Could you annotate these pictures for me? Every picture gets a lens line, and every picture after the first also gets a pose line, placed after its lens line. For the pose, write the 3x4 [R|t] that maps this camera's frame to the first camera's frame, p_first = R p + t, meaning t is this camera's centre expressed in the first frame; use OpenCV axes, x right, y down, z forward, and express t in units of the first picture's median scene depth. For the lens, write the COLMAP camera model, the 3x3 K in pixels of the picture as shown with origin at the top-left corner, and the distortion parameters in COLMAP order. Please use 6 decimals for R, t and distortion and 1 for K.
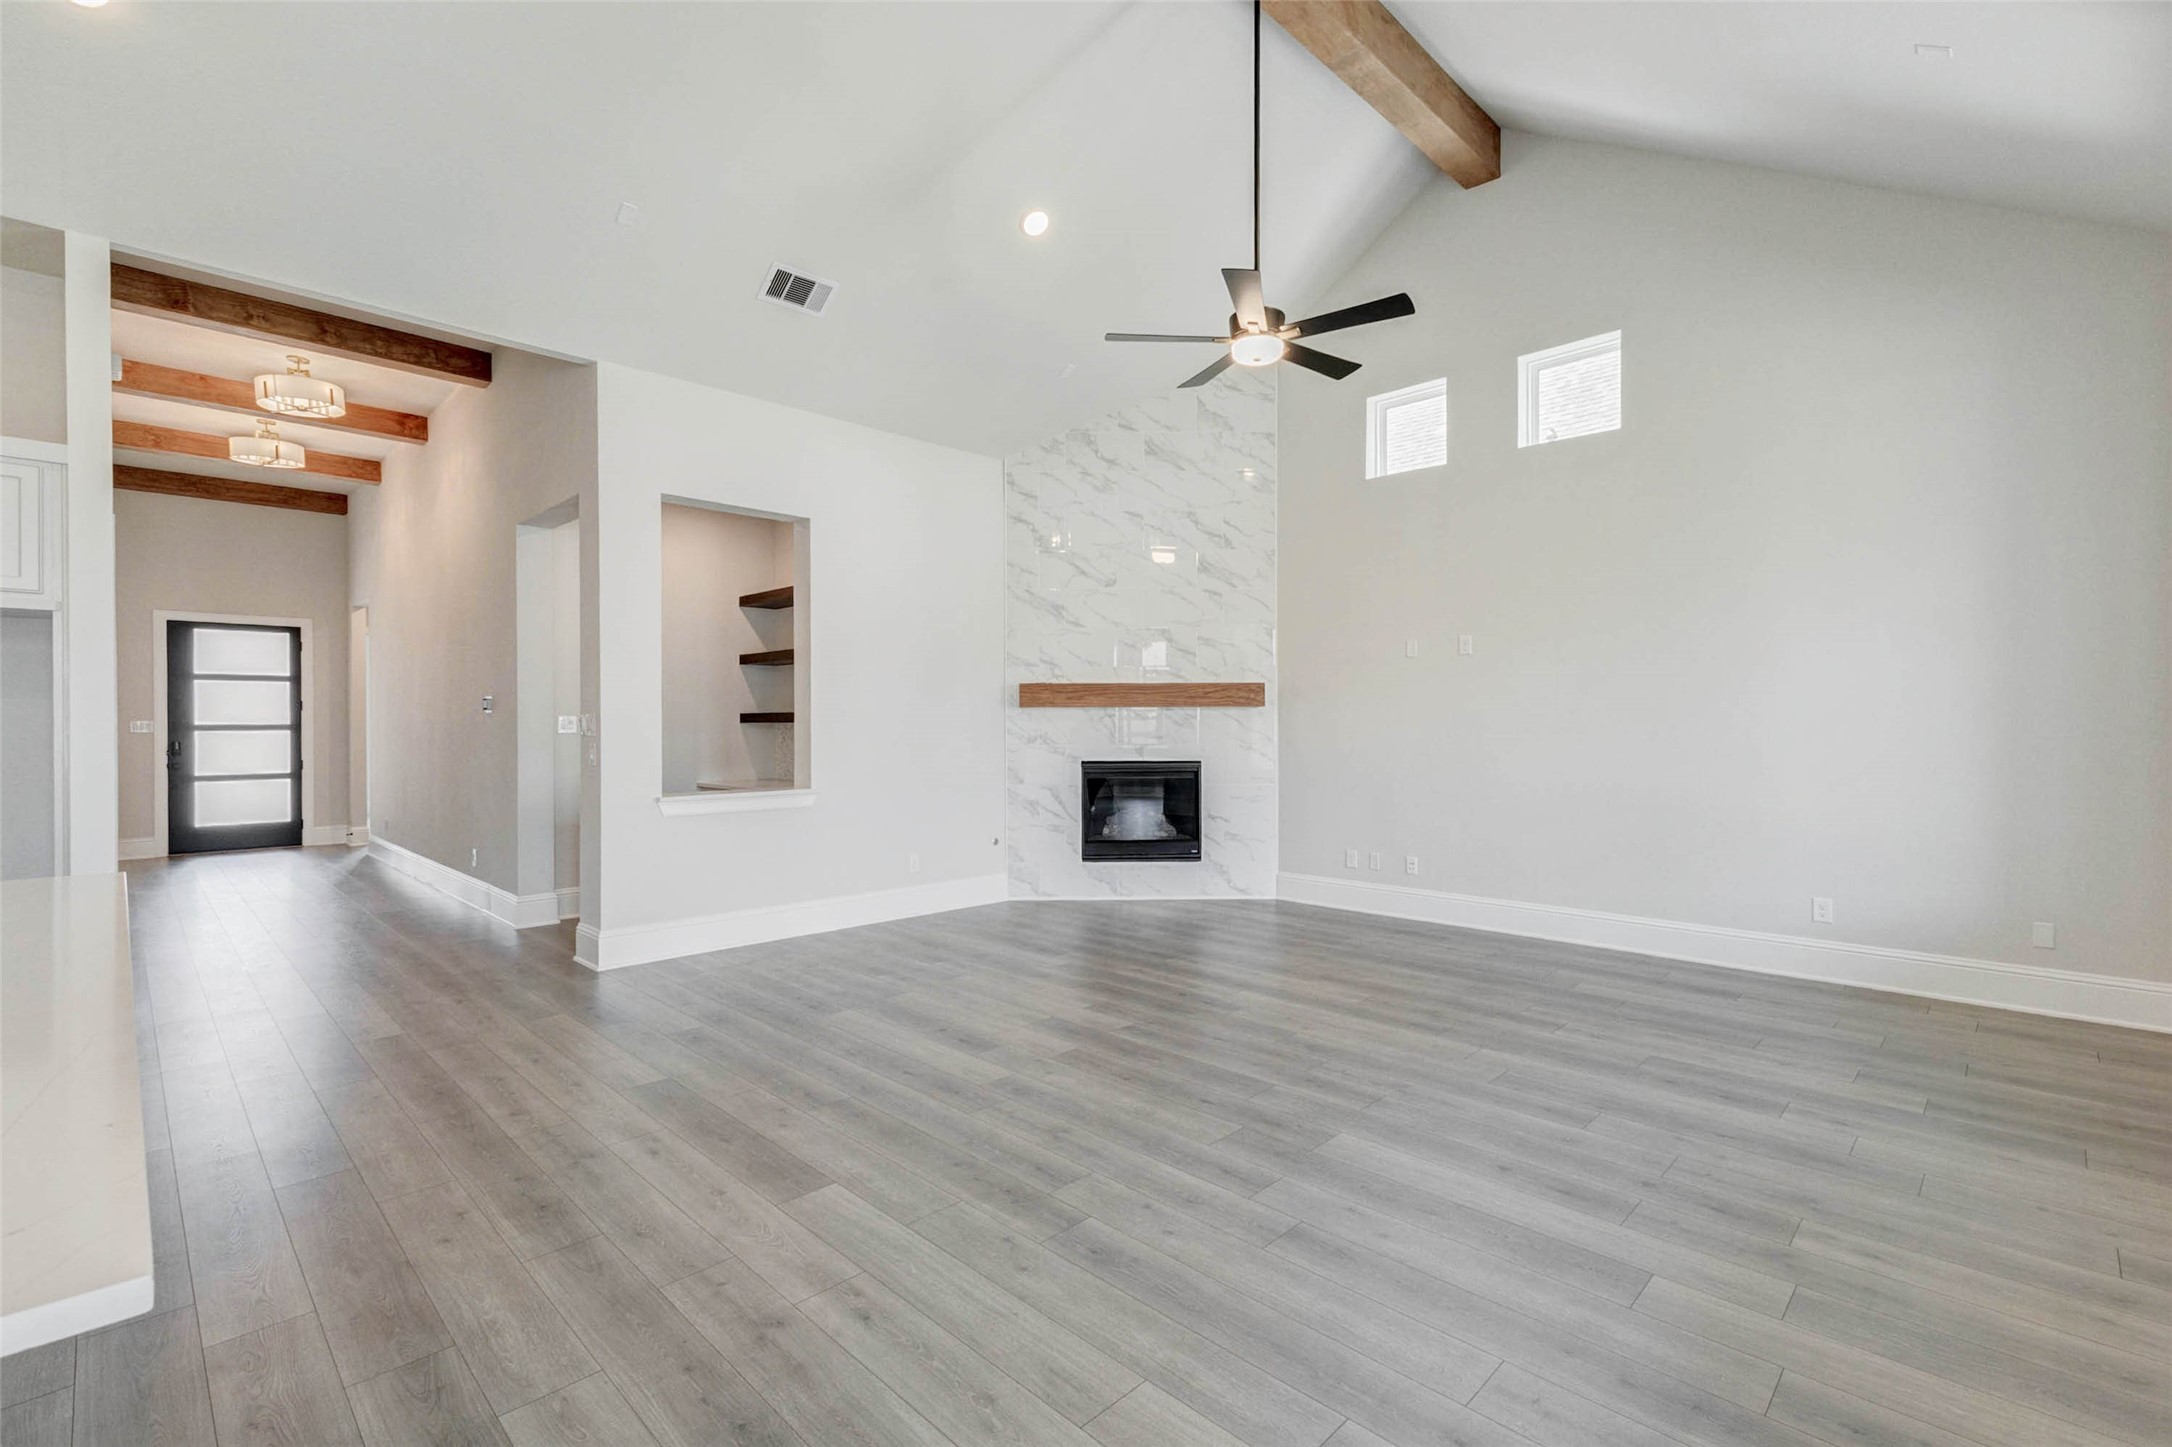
lens RADIAL K [[950.8, 0, 1086.0], [0, 950.8, 723.5], [0, 0, 1]] dist [0.002343, 0.000145]
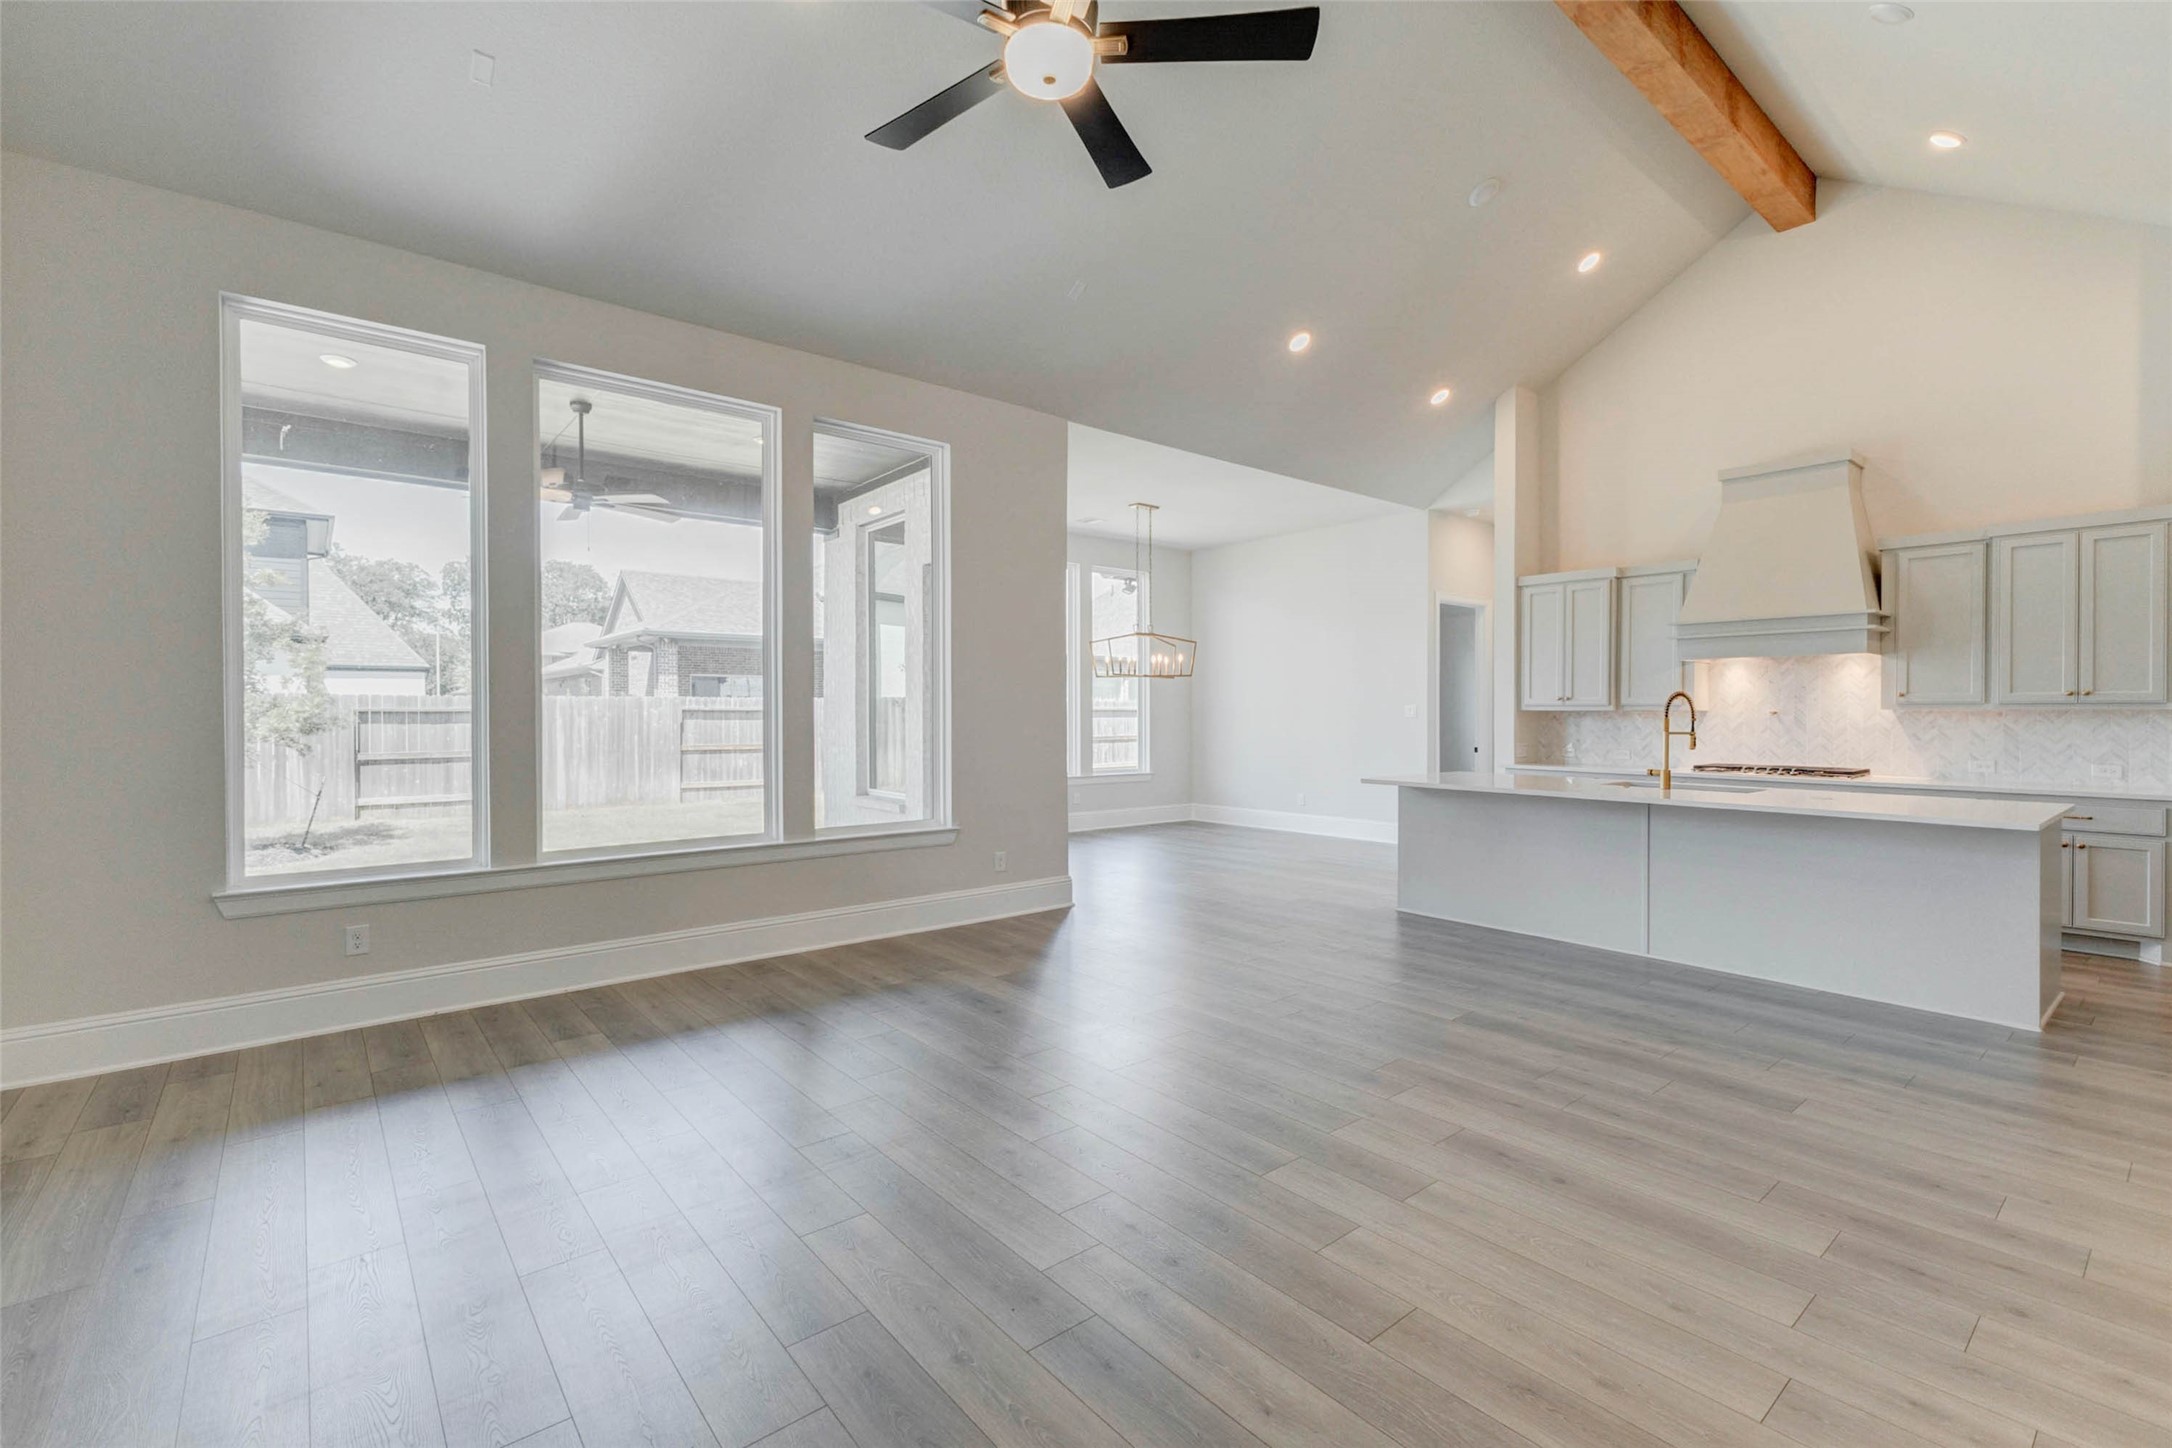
lens RADIAL K [[950.8, 0, 1086.0], [0, 950.8, 724.0], [0, 0, 1]] dist [0.002343, 0.000145]
pose [[-0.995724, 0.001216, 0.092369, 0.118497], [0.002502, 0.999902, 0.013802, -0.000941], [-0.092343, 0.013974, -0.995629, 1.770491]]
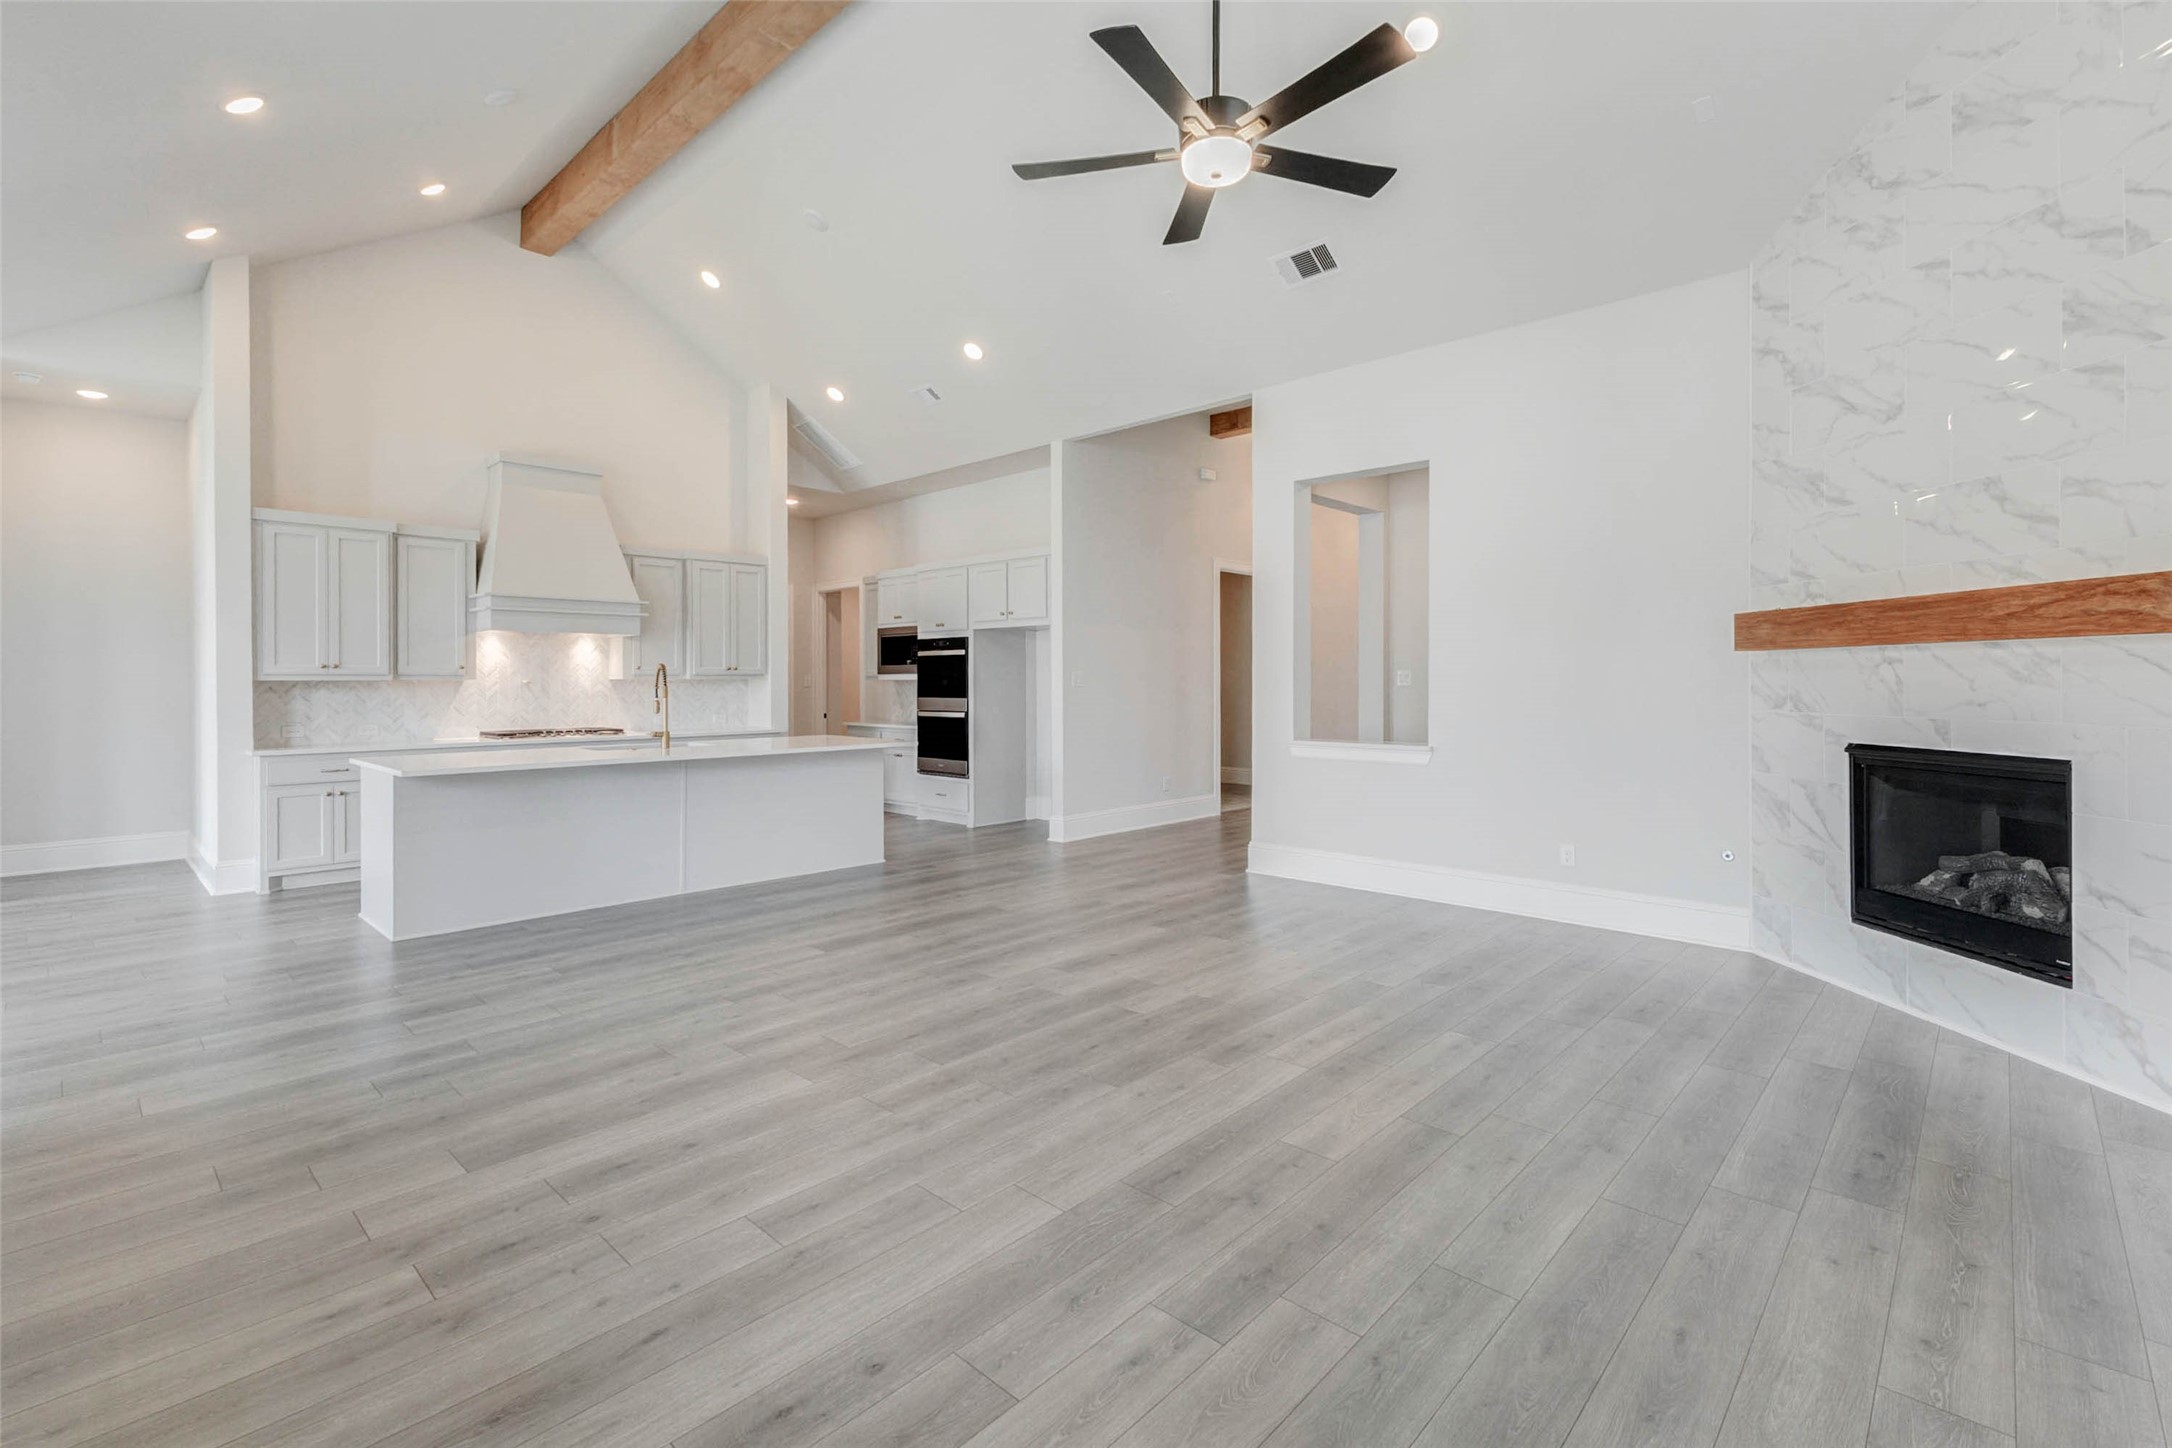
lens RADIAL K [[970.3, 0, 1093.2], [0, 970.3, 681.0], [0, 0, 1]] dist [0.002784, 0.000370]
pose [[0.040698, 0.003632, -0.999165, 1.028498], [0.002743, 0.999989, 0.003747, -0.000899], [0.999168, -0.002893, 0.040688, 0.984190]]
